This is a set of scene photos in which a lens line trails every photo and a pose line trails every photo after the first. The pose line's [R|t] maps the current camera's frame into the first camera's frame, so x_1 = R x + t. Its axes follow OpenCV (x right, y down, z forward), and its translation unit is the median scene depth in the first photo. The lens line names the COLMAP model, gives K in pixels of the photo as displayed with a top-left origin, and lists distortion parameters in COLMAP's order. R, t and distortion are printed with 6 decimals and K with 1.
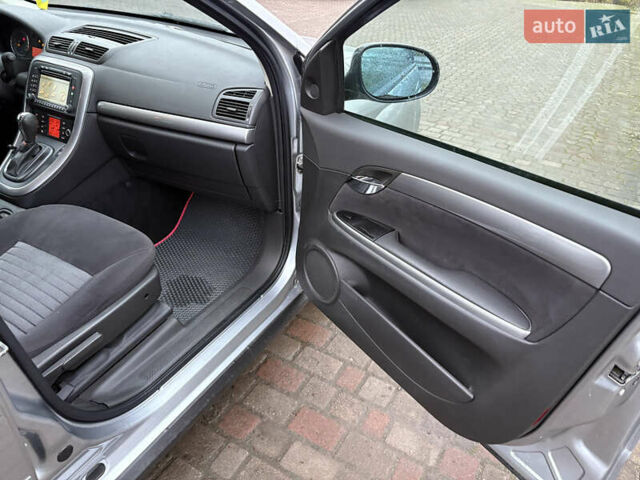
lens RADIAL K [[484.5, 0, 315.7], [0, 484.5, 235.1], [0, 0, 1]] dist [0.049944, -0.052576]
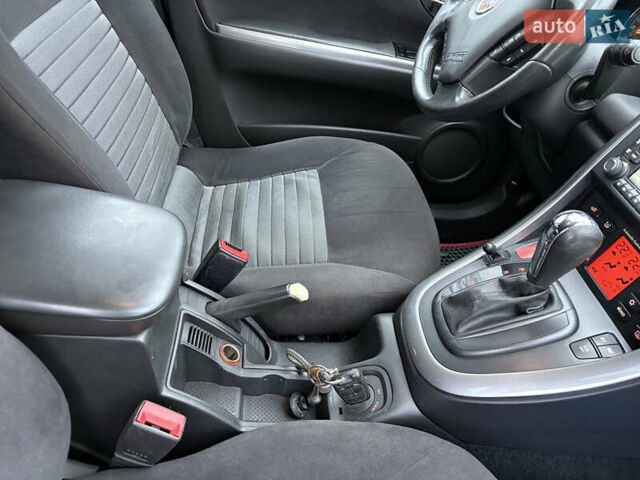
lens RADIAL K [[484.5, 0, 322.5], [0, 484.5, 237.7], [0, 0, 1]] dist [0.049944, -0.052576]
pose [[0.558658, 0.551889, -0.619128, -0.463708], [-0.543659, 0.807414, 0.229167, -0.212005], [0.626368, 0.208569, 0.751108, 0.616999]]
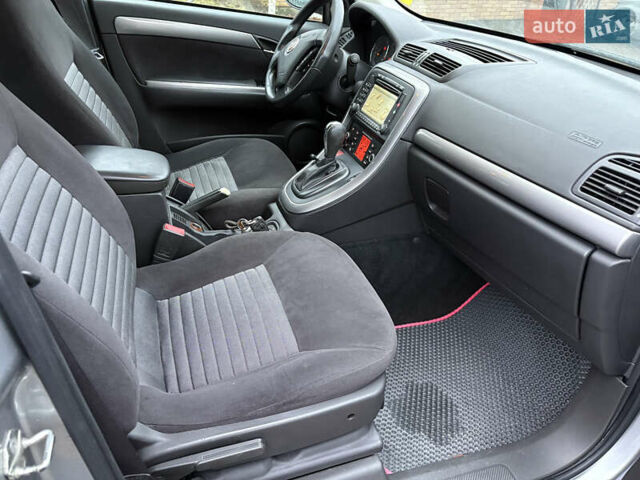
lens RADIAL K [[484.5, 0, 319.0], [0, 484.5, 244.2], [0, 0, 1]] dist [0.049944, -0.052576]
pose [[0.750575, 0.351335, -0.559644, -0.080795], [-0.394821, 0.917580, 0.046522, -0.084429], [0.529862, 0.186041, 0.827427, 0.333455]]
